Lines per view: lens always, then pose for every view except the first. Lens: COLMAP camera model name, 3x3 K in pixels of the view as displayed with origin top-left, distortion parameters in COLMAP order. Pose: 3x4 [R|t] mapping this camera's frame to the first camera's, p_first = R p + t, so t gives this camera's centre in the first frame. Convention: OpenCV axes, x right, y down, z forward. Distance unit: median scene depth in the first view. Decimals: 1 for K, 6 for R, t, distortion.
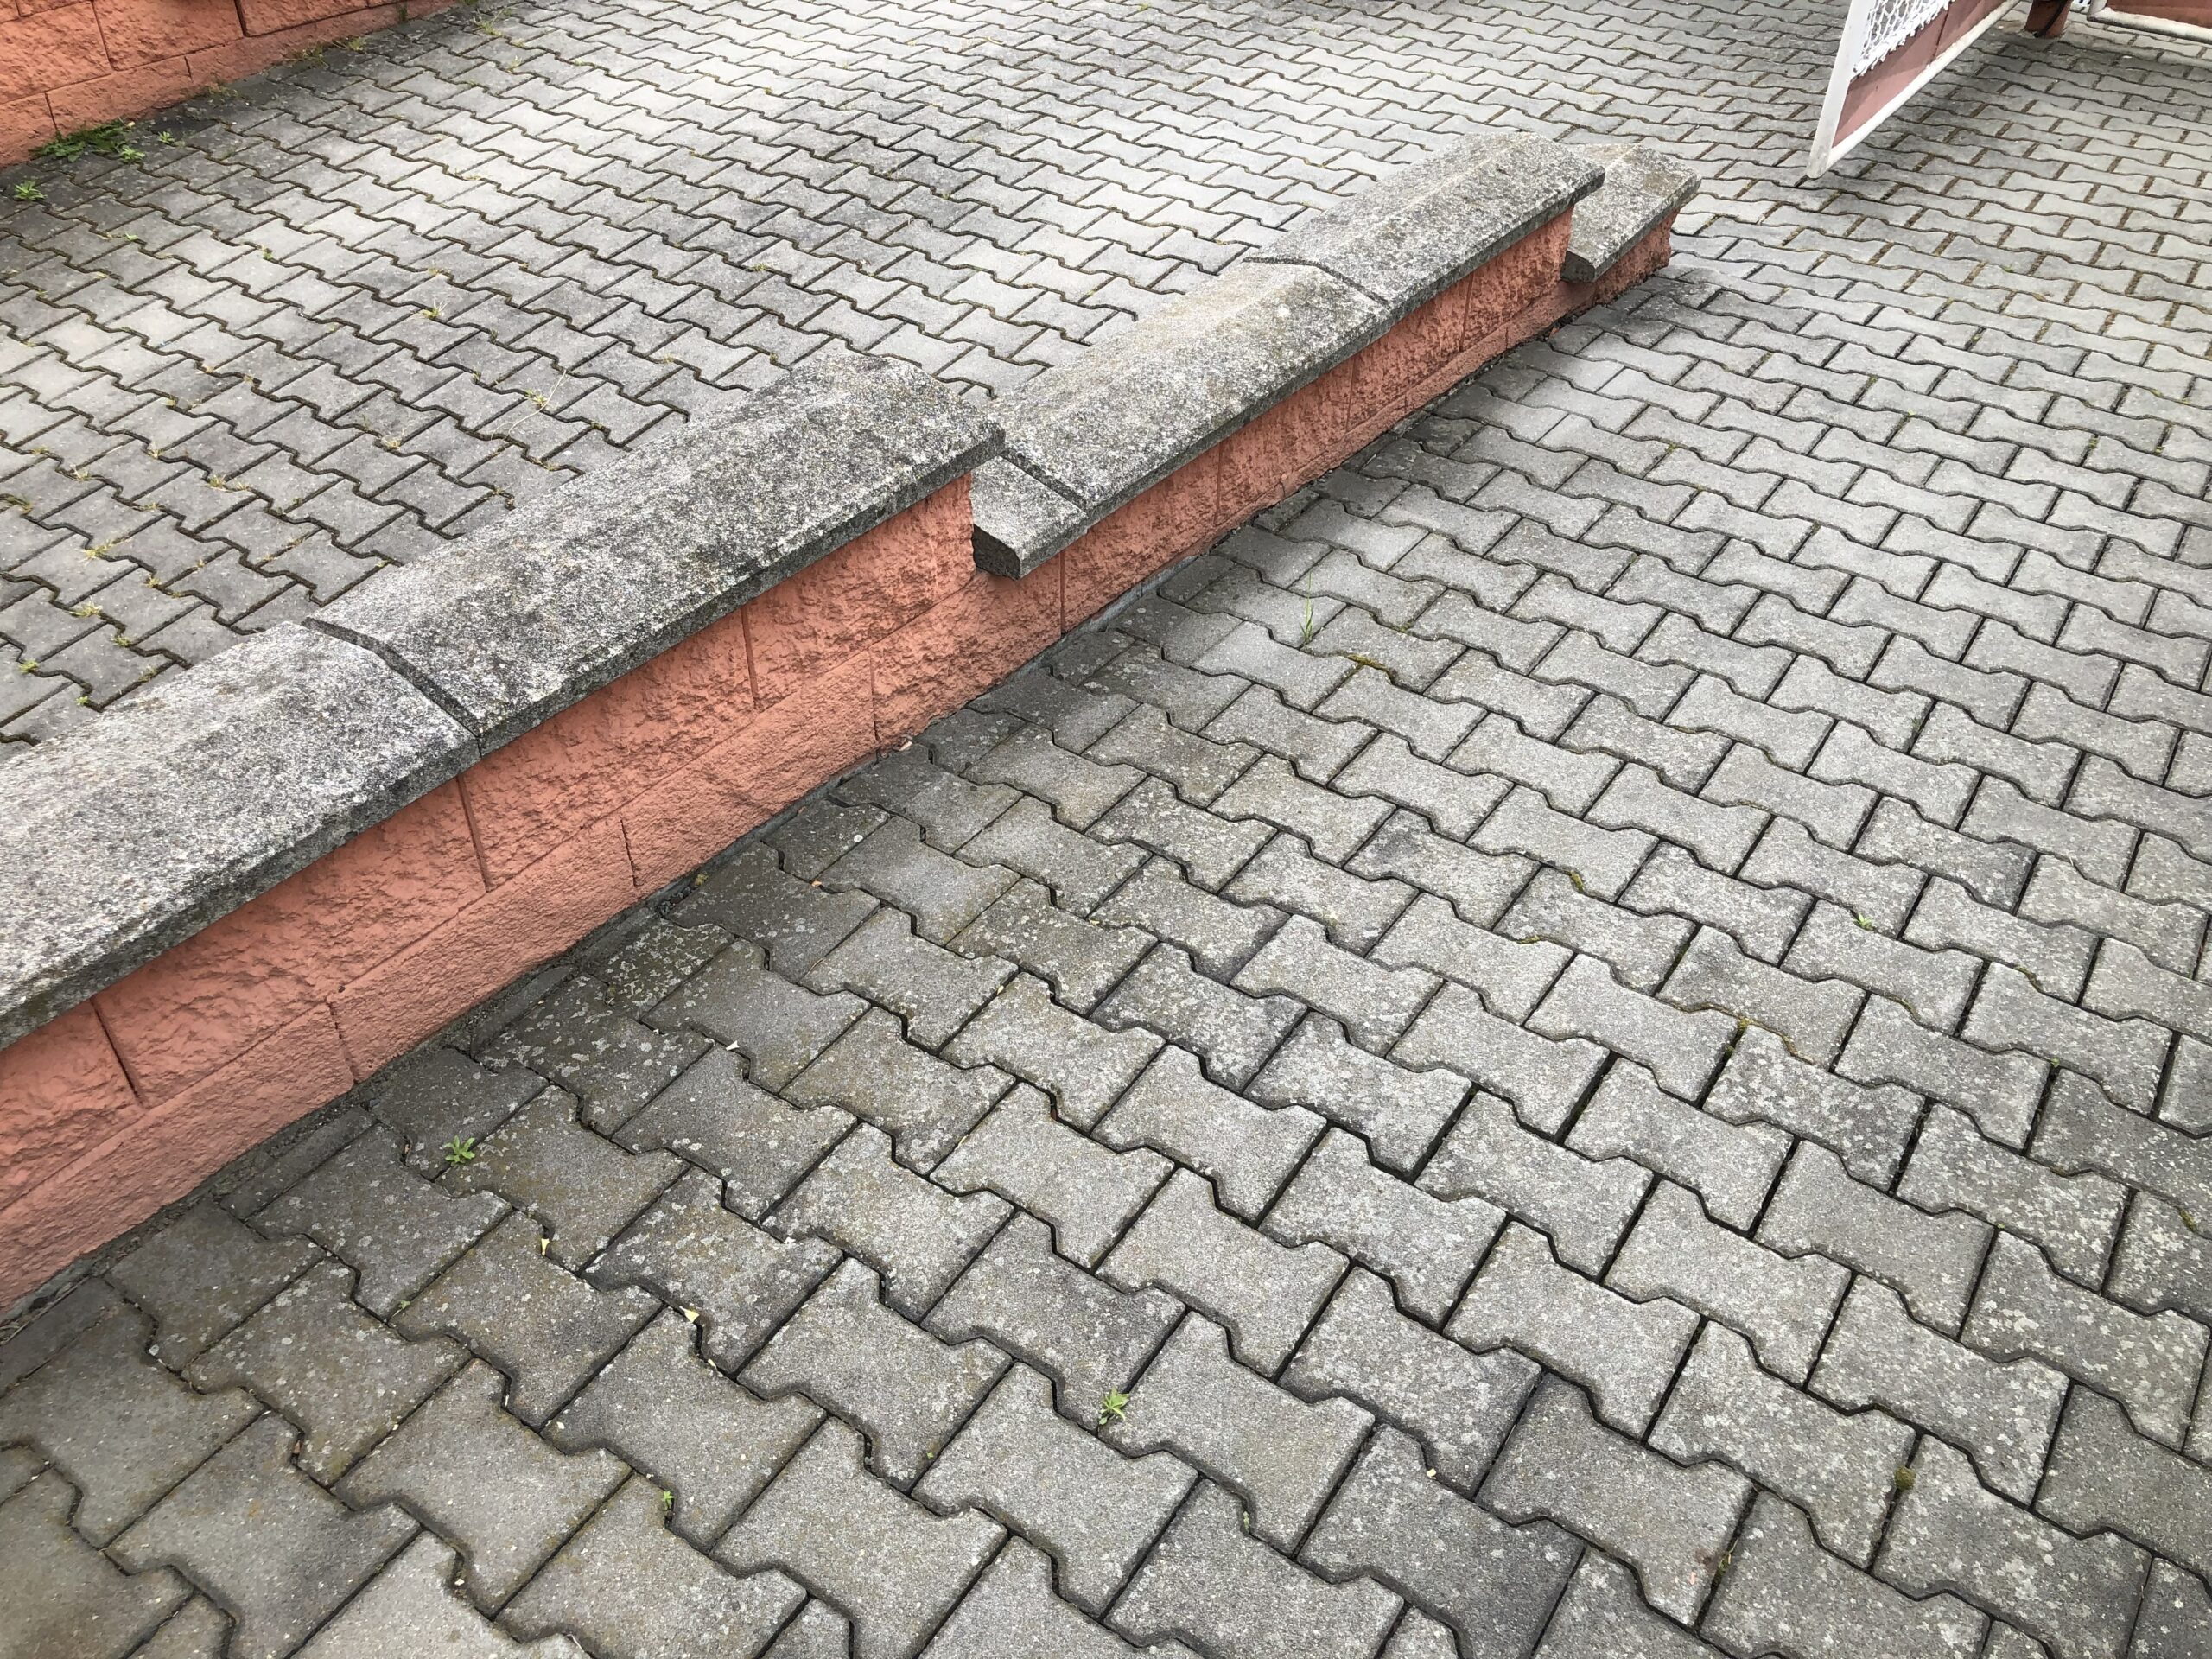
lens RADIAL K [[1791.7, 0, 1106.0], [0, 1791.7, 829.5], [0, 0, 1]] dist [-0.009062, -0.004333]
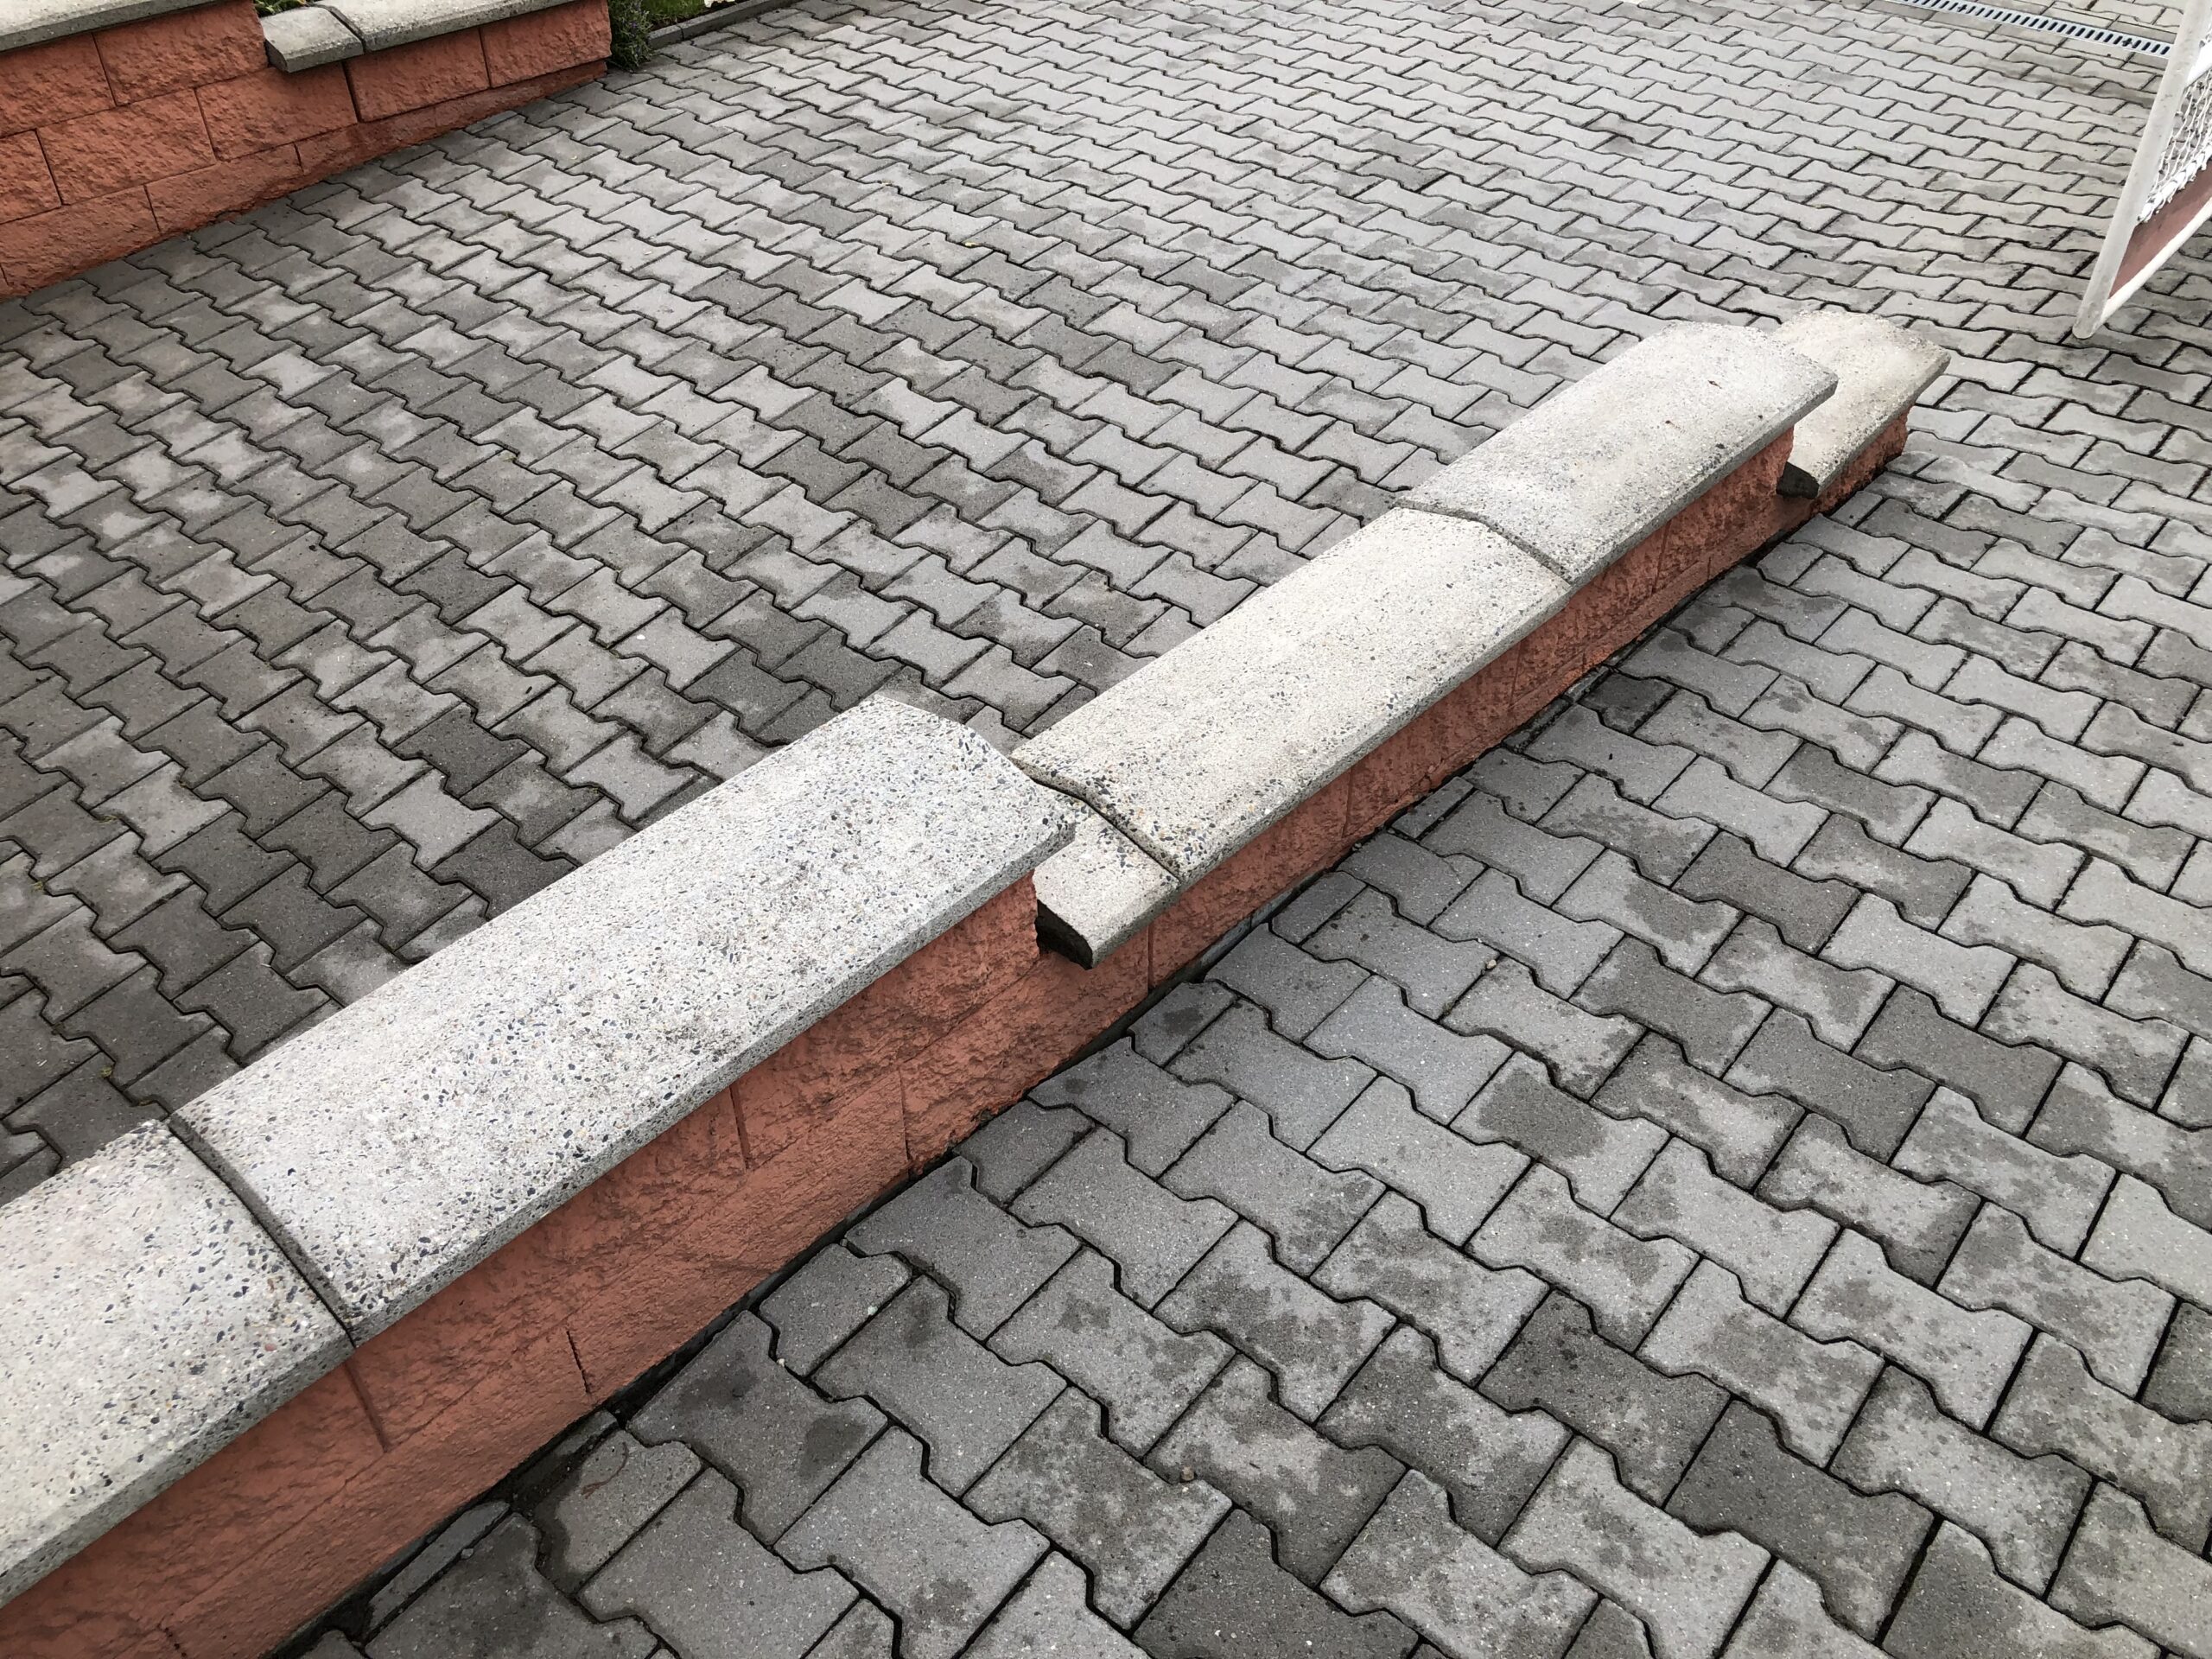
lens RADIAL K [[1805.6, 0, 1106.0], [0, 1805.6, 829.5], [0, 0, 1]] dist [0.003521, -0.020027]
pose [[0.995360, 0.045740, -0.084655, 0.013454], [-0.045372, 0.998950, 0.006266, -0.111685], [0.084852, -0.002396, 0.996391, 0.094182]]
